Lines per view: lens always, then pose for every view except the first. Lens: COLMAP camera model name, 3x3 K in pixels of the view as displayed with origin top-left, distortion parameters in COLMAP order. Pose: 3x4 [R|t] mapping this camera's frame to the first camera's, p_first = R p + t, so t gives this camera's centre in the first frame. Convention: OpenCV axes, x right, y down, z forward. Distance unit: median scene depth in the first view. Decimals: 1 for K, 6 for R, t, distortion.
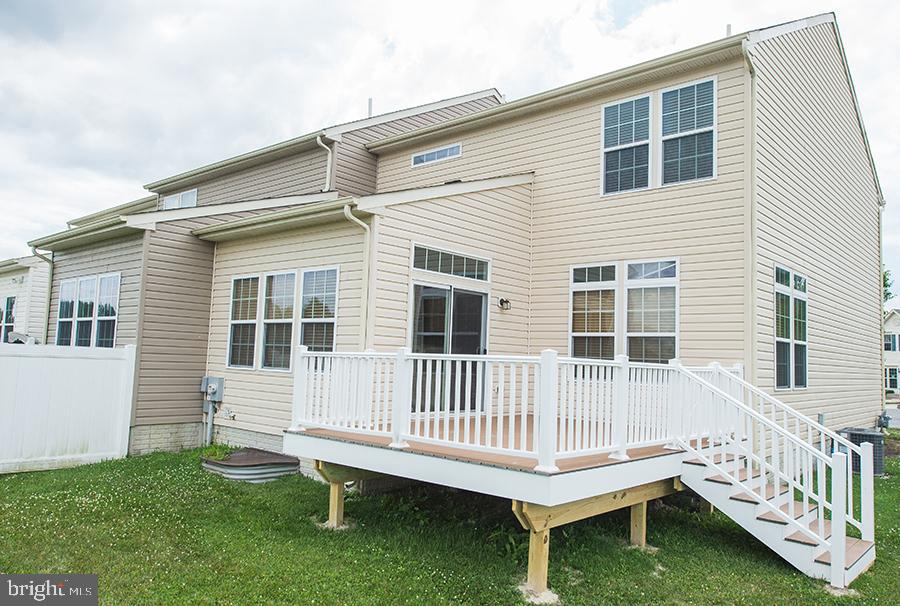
lens RADIAL K [[656.8, 0, 451.0], [0, 656.8, 304.3], [0, 0, 1]] dist [0.023626, 0.001331]
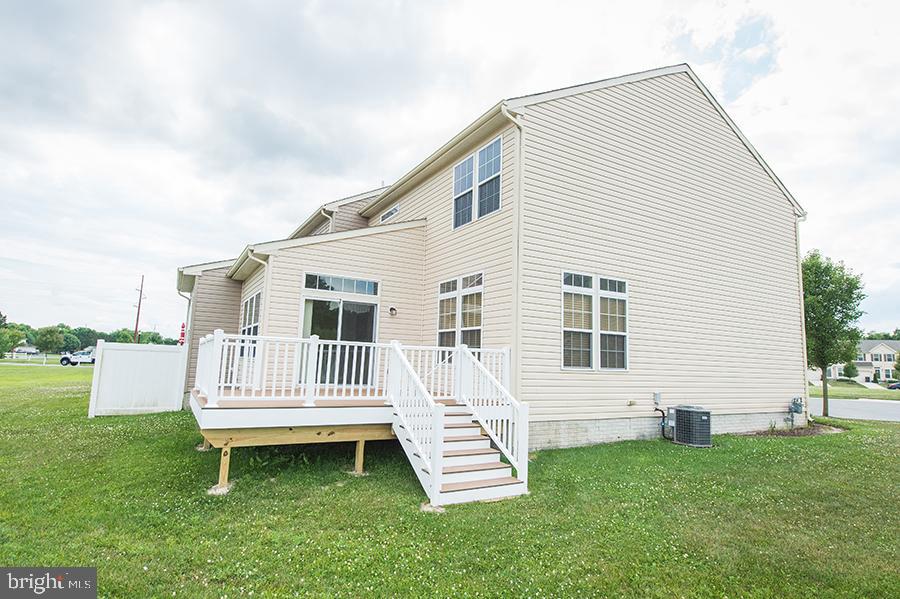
lens RADIAL K [[479.1, 0, 449.6], [0, 479.1, 298.7], [0, 0, 1]] dist [0.020658, -0.000045]
pose [[0.944998, -0.047657, -0.323586, 0.561491], [0.028044, 0.997491, -0.065007, 0.046303], [0.325872, 0.052357, 0.943963, 0.049708]]
